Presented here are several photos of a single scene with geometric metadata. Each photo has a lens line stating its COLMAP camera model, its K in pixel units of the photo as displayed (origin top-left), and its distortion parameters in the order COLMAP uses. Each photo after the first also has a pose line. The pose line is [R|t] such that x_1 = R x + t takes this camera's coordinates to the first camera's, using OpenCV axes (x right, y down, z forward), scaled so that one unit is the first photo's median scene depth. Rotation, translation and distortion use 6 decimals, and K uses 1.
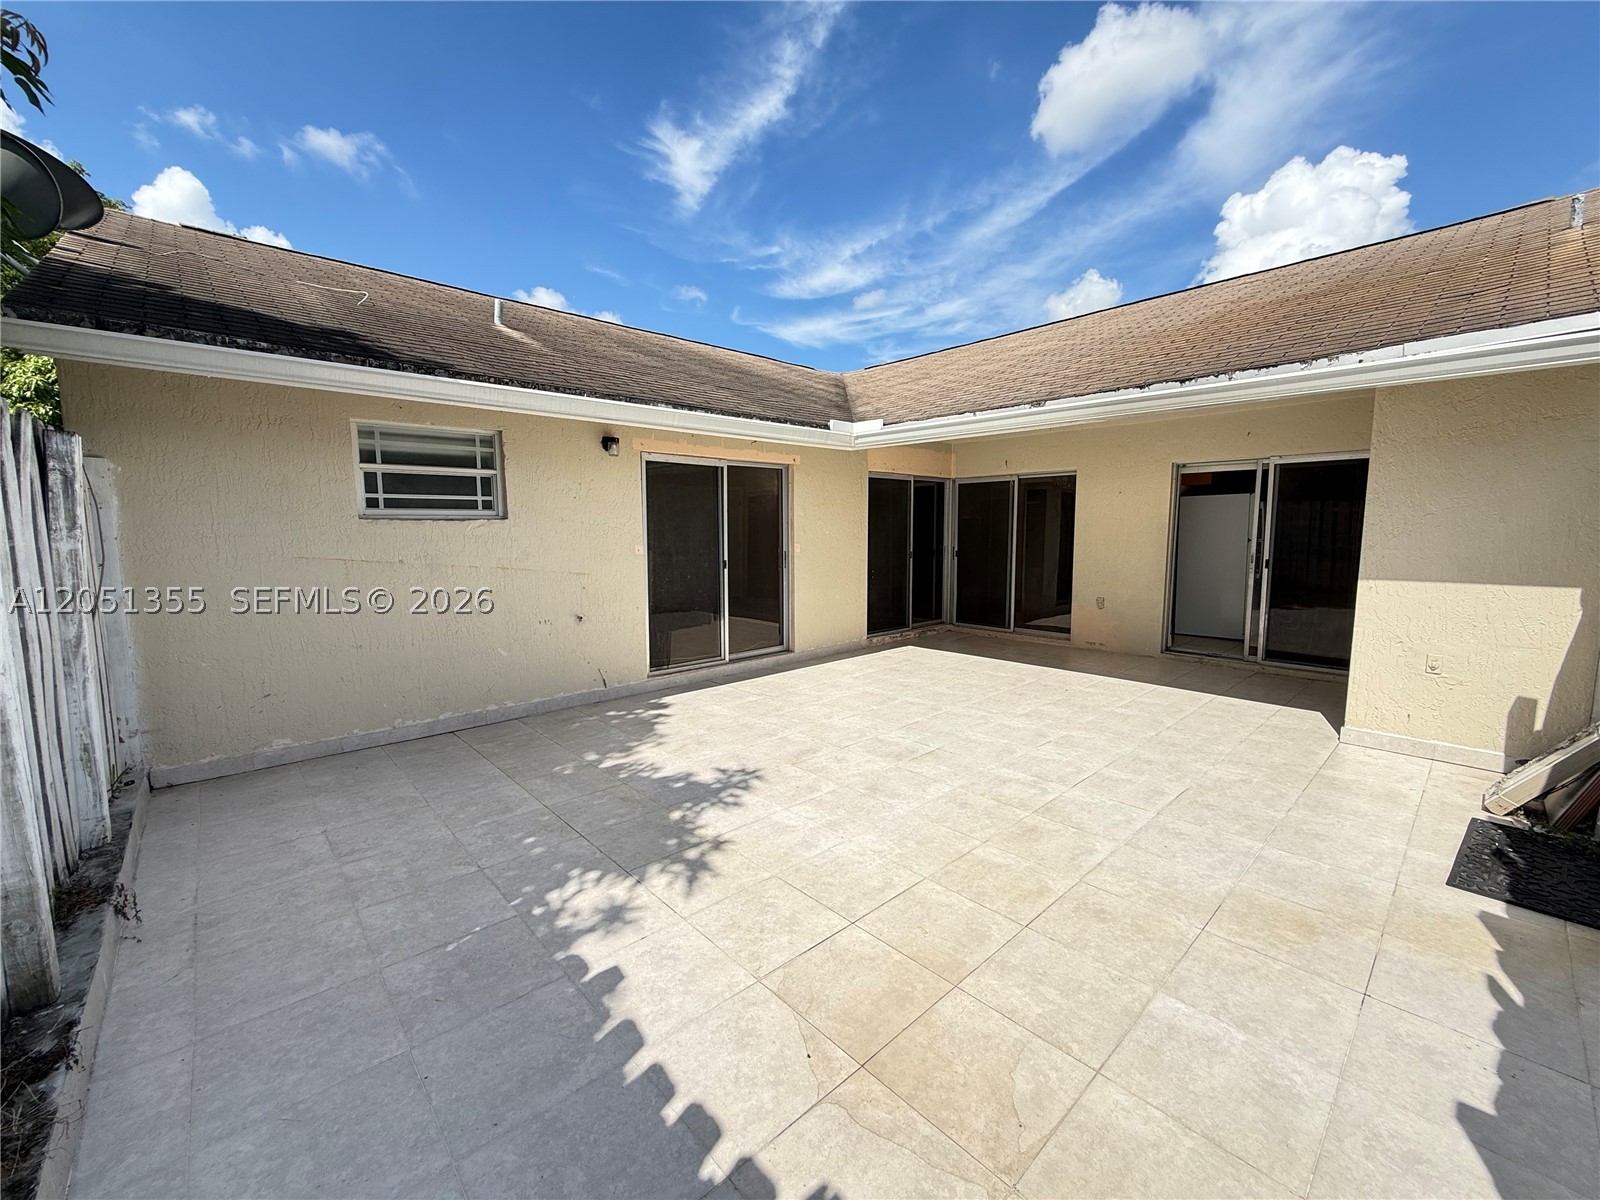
lens RADIAL K [[643.6, 0, 798.8], [0, 643.6, 598.2], [0, 0, 1]] dist [0.002045, 0.000347]
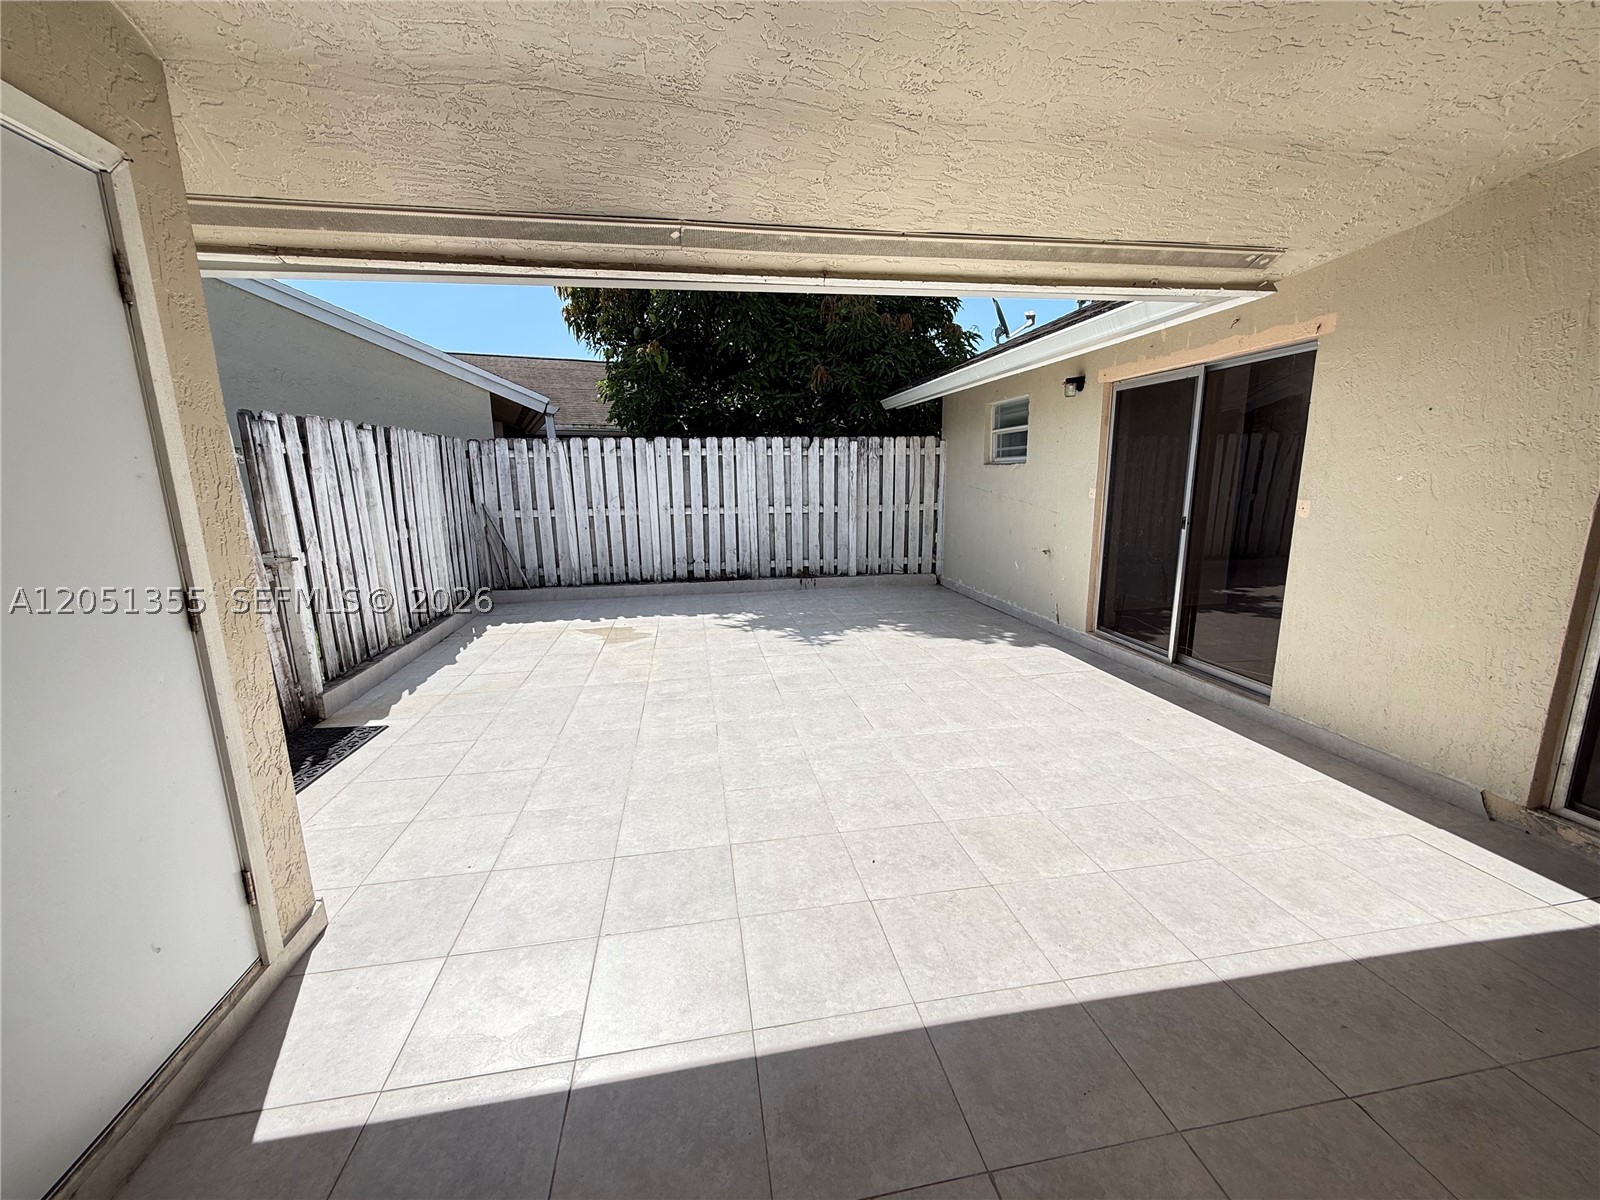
lens RADIAL K [[643.6, 0, 803.0], [0, 643.6, 592.8], [0, 0, 1]] dist [0.002045, 0.000347]
pose [[-0.536771, 0.167353, -0.826964, 0.978905], [-0.076329, 0.966480, 0.245131, -0.167511], [0.840268, 0.194701, -0.506004, 1.461499]]
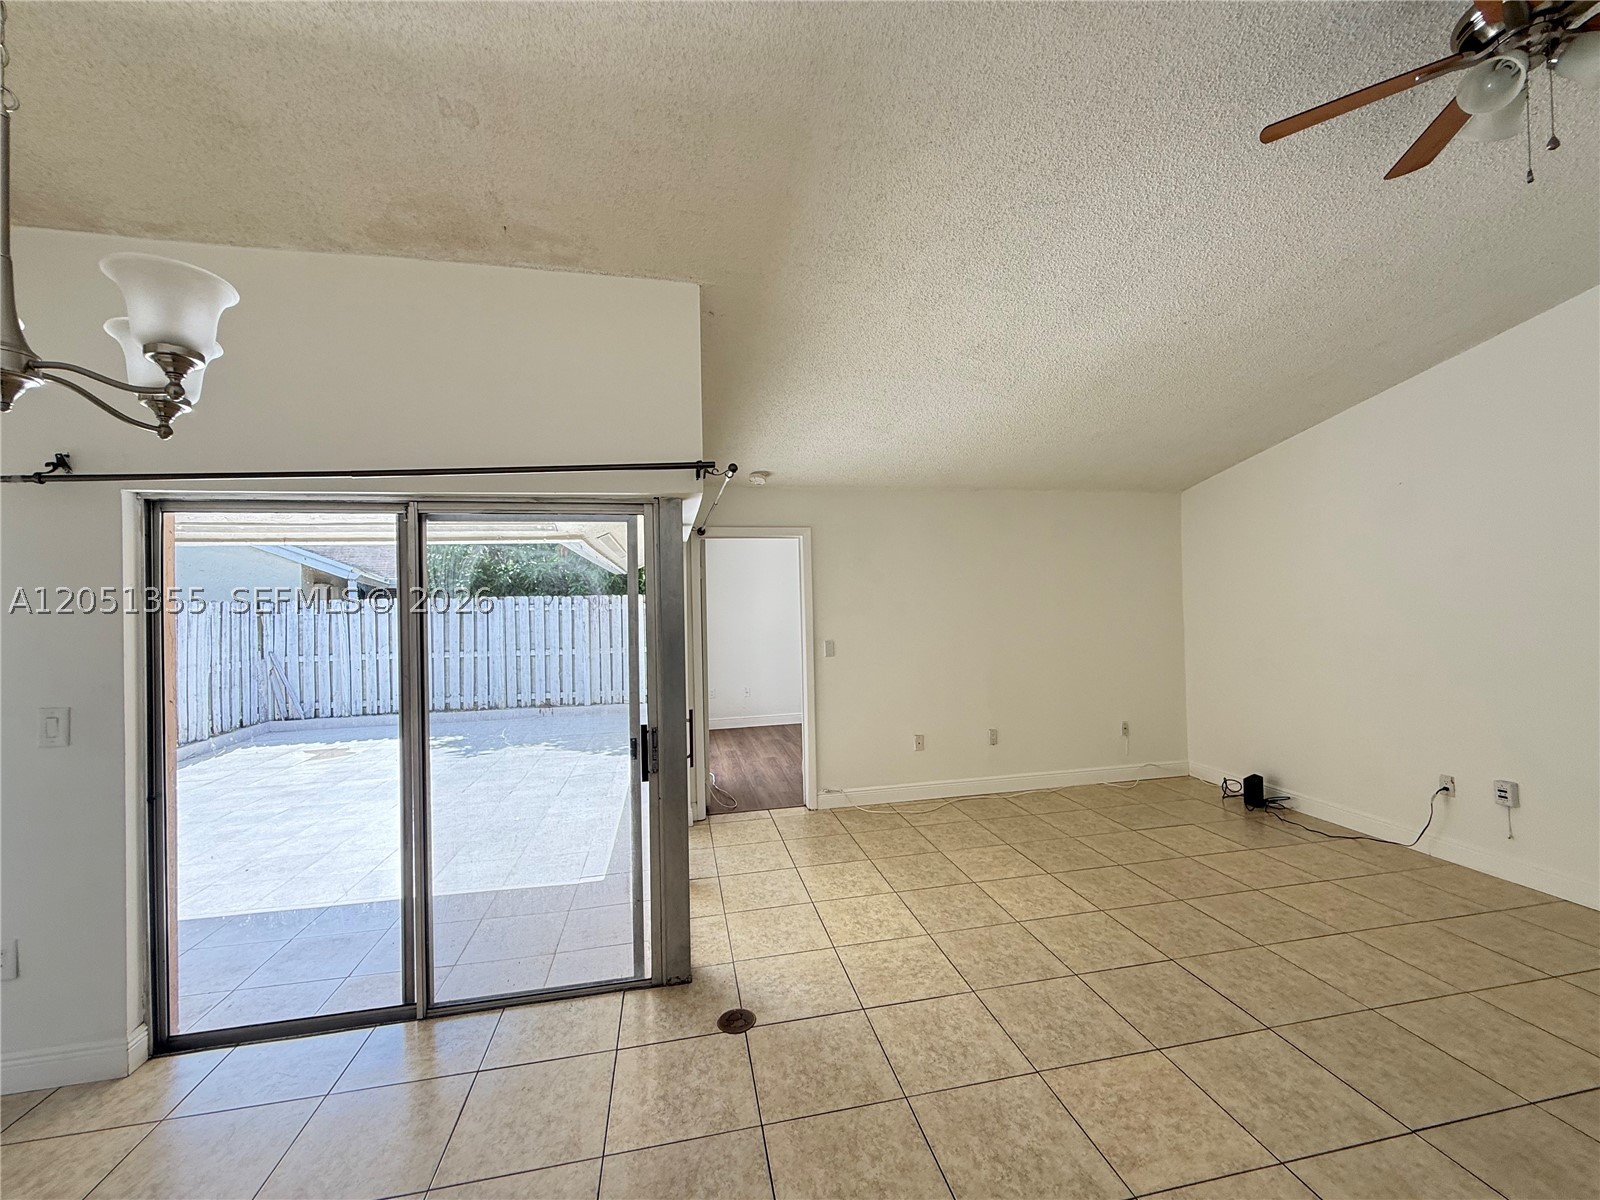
lens RADIAL K [[643.6, 0, 800.6], [0, 643.6, 599.1], [0, 0, 1]] dist [0.002045, 0.000347]
pose [[-0.507003, 0.006931, -0.861916, 0.930522], [-0.069632, 0.996370, 0.048971, -0.311926], [0.859127, 0.084845, -0.504680, 2.406464]]
